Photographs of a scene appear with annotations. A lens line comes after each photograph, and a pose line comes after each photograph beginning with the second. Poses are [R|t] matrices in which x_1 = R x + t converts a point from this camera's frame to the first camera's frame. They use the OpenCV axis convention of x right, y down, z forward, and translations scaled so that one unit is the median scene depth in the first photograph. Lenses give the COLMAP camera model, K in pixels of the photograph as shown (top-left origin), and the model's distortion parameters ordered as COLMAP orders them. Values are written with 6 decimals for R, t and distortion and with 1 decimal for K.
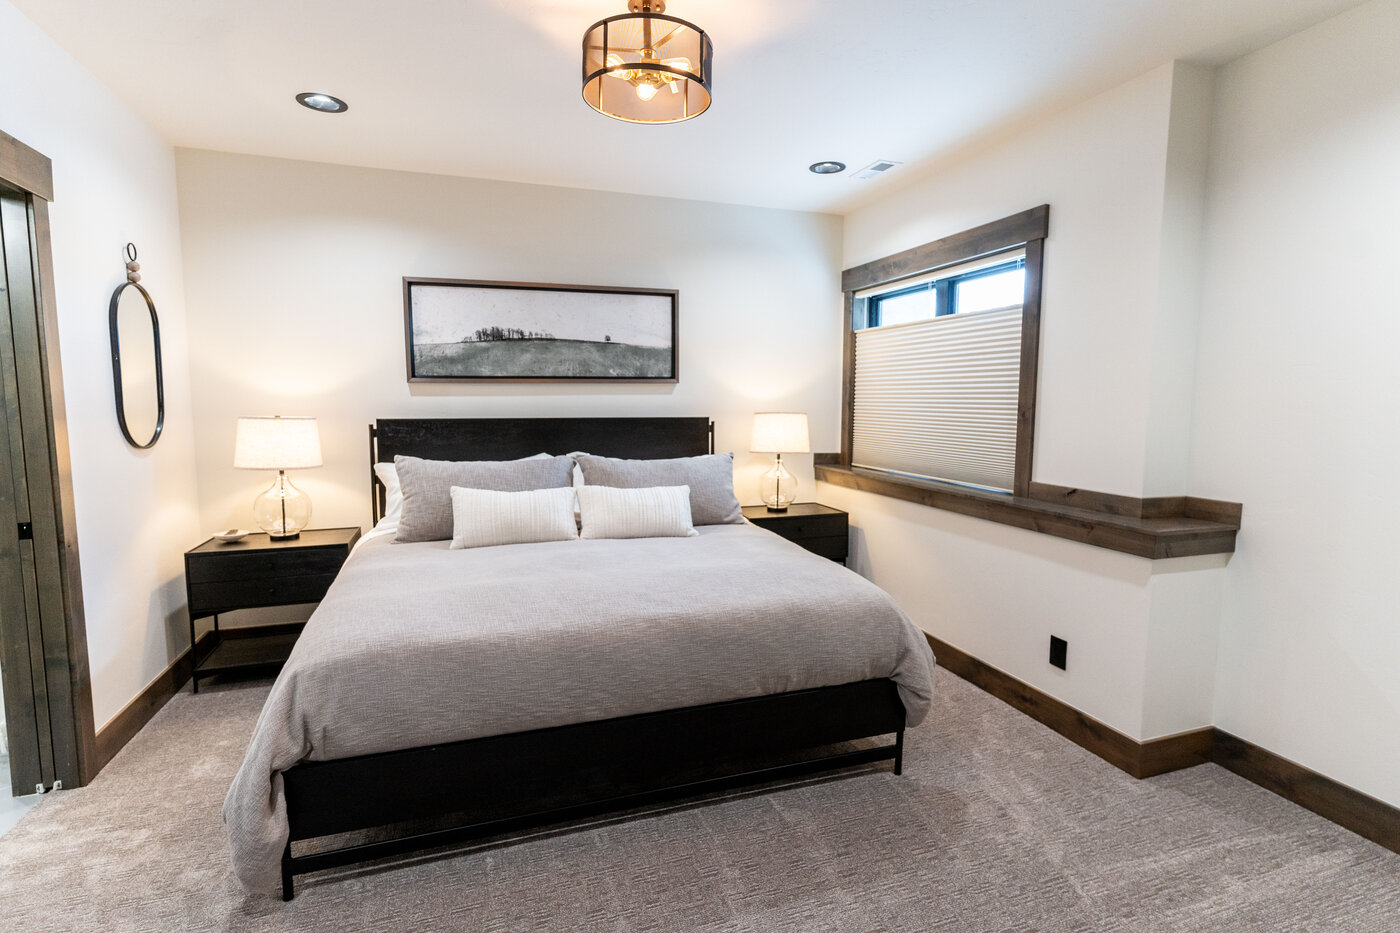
lens RADIAL K [[669.1, 0, 700.0], [0, 669.1, 466.5], [0, 0, 1]] dist [0.001671, 0.001002]
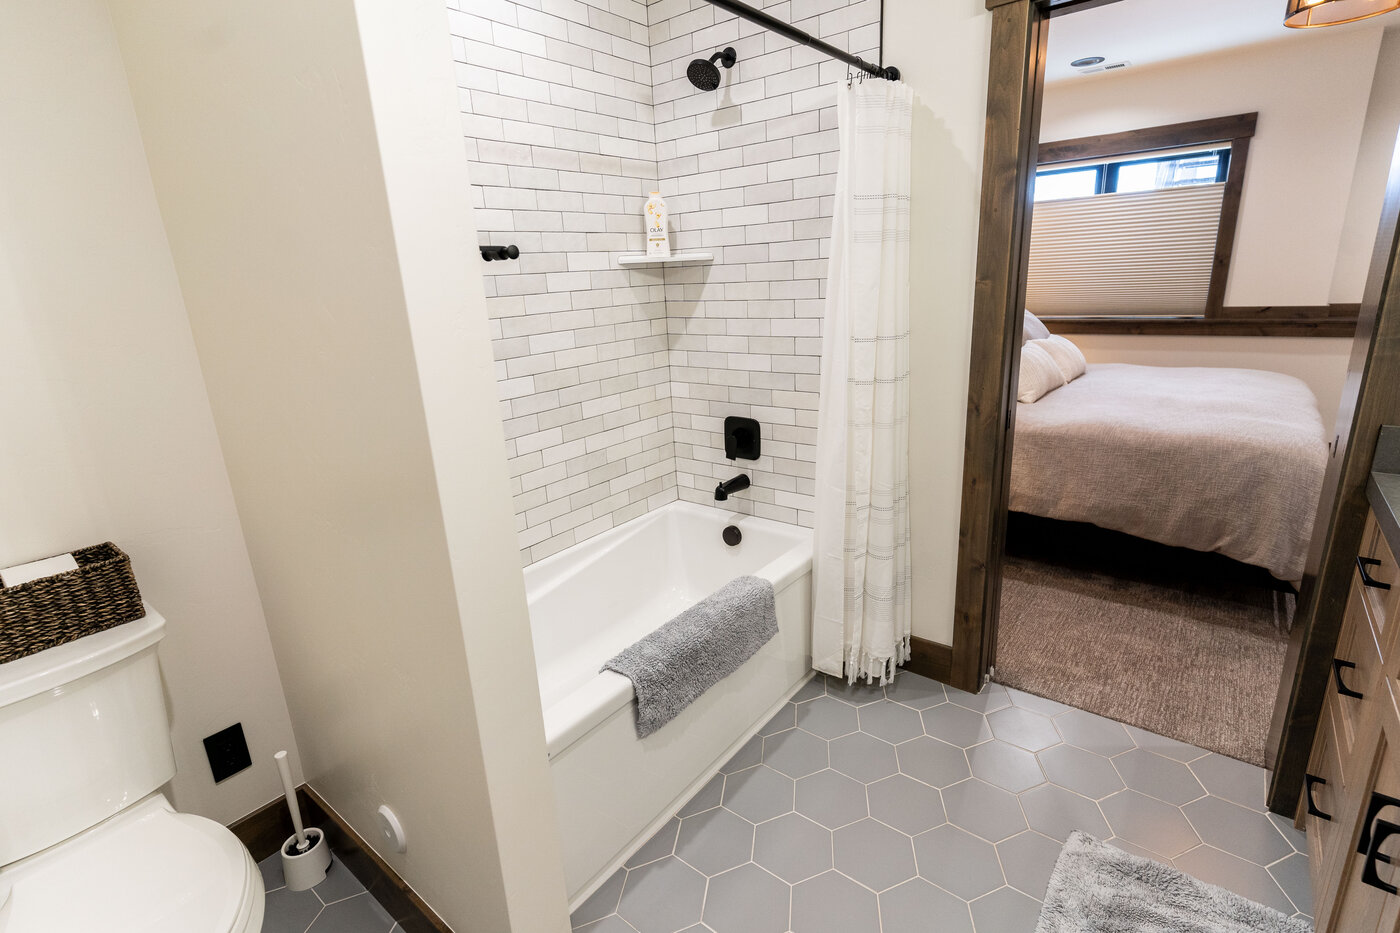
lens RADIAL K [[669.1, 0, 700.0], [0, 669.1, 466.5], [0, 0, 1]] dist [0.001671, 0.001002]
pose [[0.836089, -0.194001, 0.513146, -1.292957], [0.107492, 0.975186, 0.193540, -0.044291], [-0.537960, -0.106658, 0.836196, 0.309919]]
